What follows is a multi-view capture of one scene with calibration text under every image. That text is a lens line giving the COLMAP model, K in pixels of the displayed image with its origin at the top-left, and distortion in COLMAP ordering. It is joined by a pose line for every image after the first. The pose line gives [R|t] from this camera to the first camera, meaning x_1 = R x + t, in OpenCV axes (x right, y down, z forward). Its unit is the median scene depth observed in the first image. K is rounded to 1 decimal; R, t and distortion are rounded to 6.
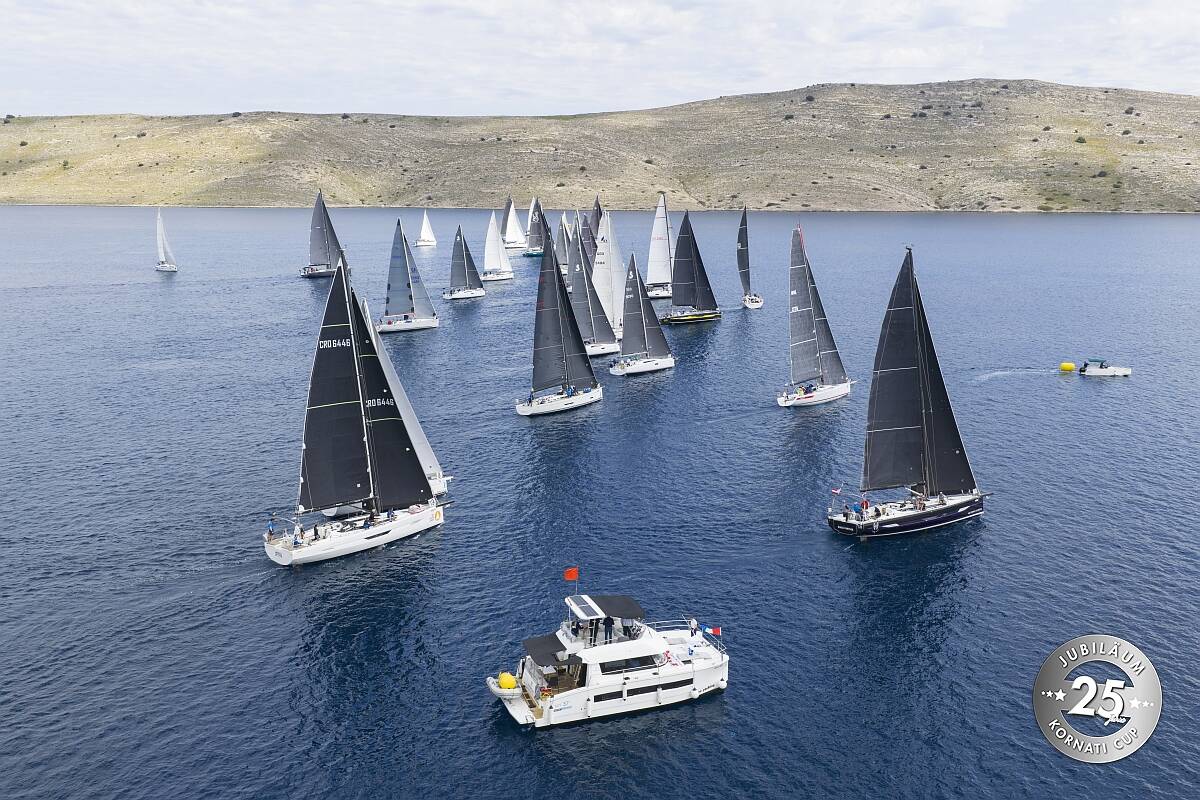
lens RADIAL K [[1016.4, 0, 537.4], [0, 1016.4, 400.5], [0, 0, 1]] dist [0.008702, -0.023232]
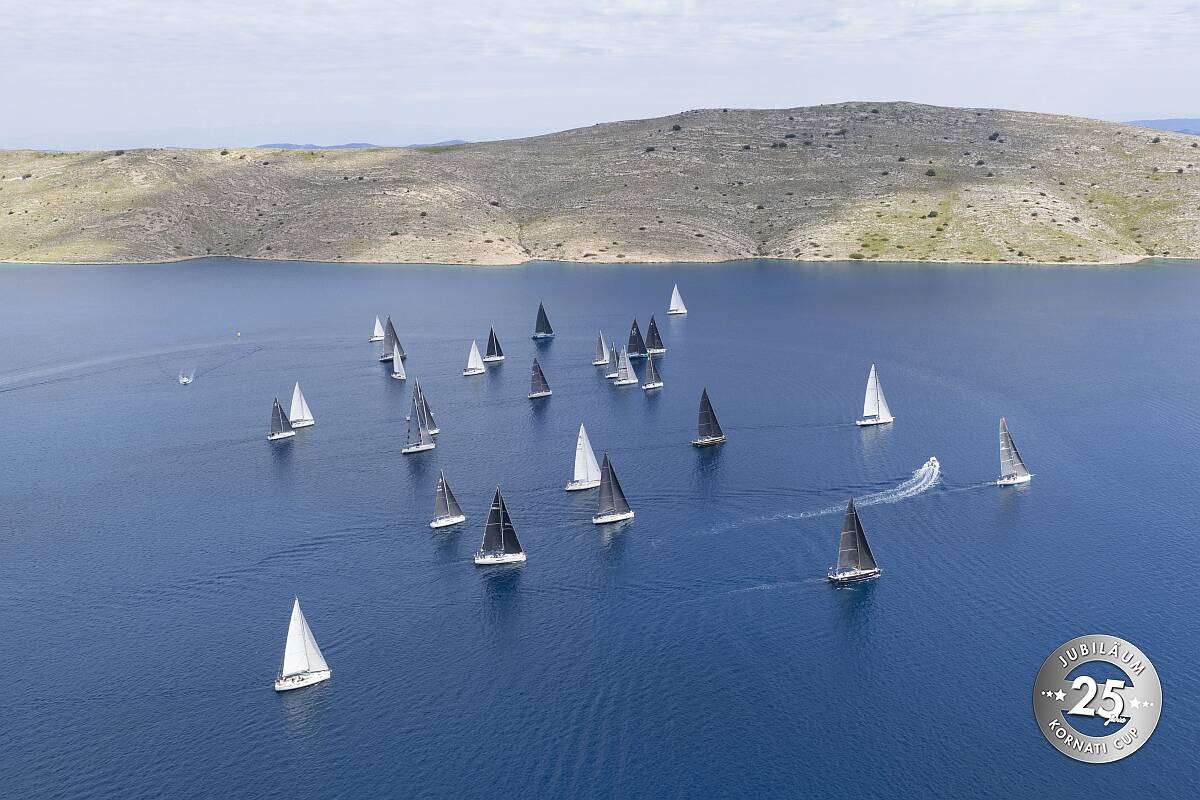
lens RADIAL K [[1035.4, 0, 636.7], [0, 1035.4, 418.7], [0, 0, 1]] dist [0.003439, -0.009279]
pose [[0.999046, -0.011406, -0.042163, 0.281250], [0.014361, 0.997412, 0.070451, -0.091107], [0.041250, -0.070989, 0.996624, -0.022407]]
